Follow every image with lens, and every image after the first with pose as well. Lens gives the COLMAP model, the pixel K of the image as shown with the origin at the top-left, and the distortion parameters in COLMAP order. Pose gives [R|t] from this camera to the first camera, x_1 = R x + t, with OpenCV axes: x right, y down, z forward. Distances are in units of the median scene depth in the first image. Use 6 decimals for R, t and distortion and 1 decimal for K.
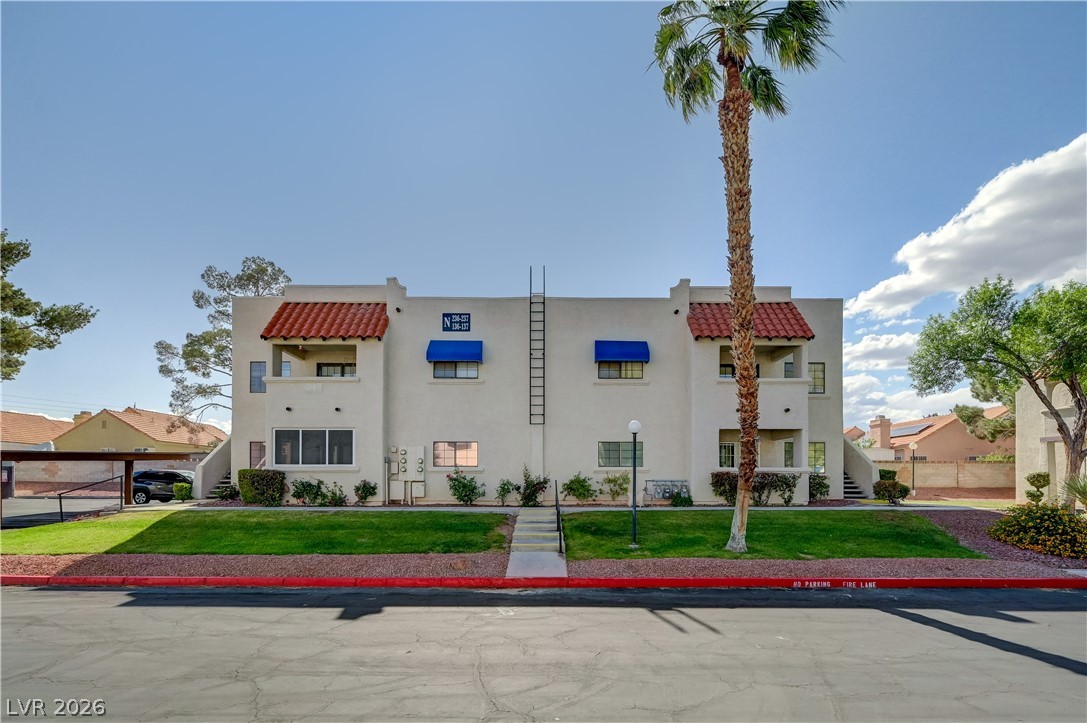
lens RADIAL K [[532.3, 0, 540.6], [0, 532.3, 478.7], [0, 0, 1]] dist [-0.002440, -0.001057]
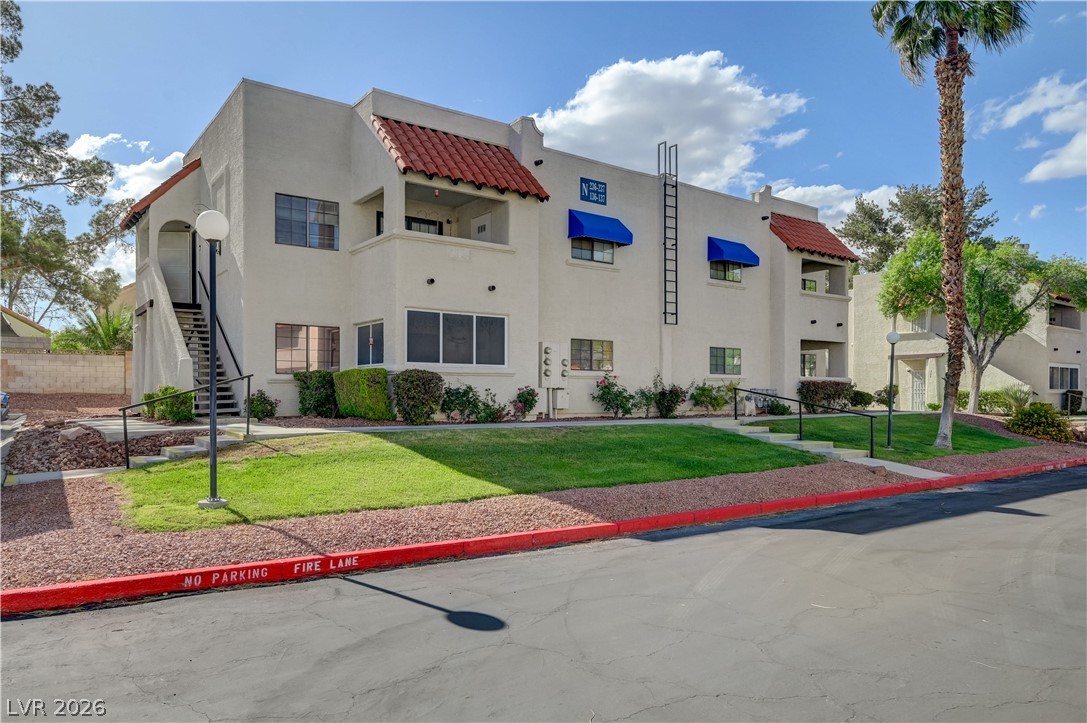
lens RADIAL K [[729.6, 0, 544.6], [0, 729.6, 391.5], [0, 0, 1]] dist [0.038852, 0.000615]
pose [[0.798616, 0.002609, 0.601835, -0.898631], [-0.008417, 0.999941, 0.006836, 0.002474], [-0.601782, -0.010525, 0.798591, 0.157379]]
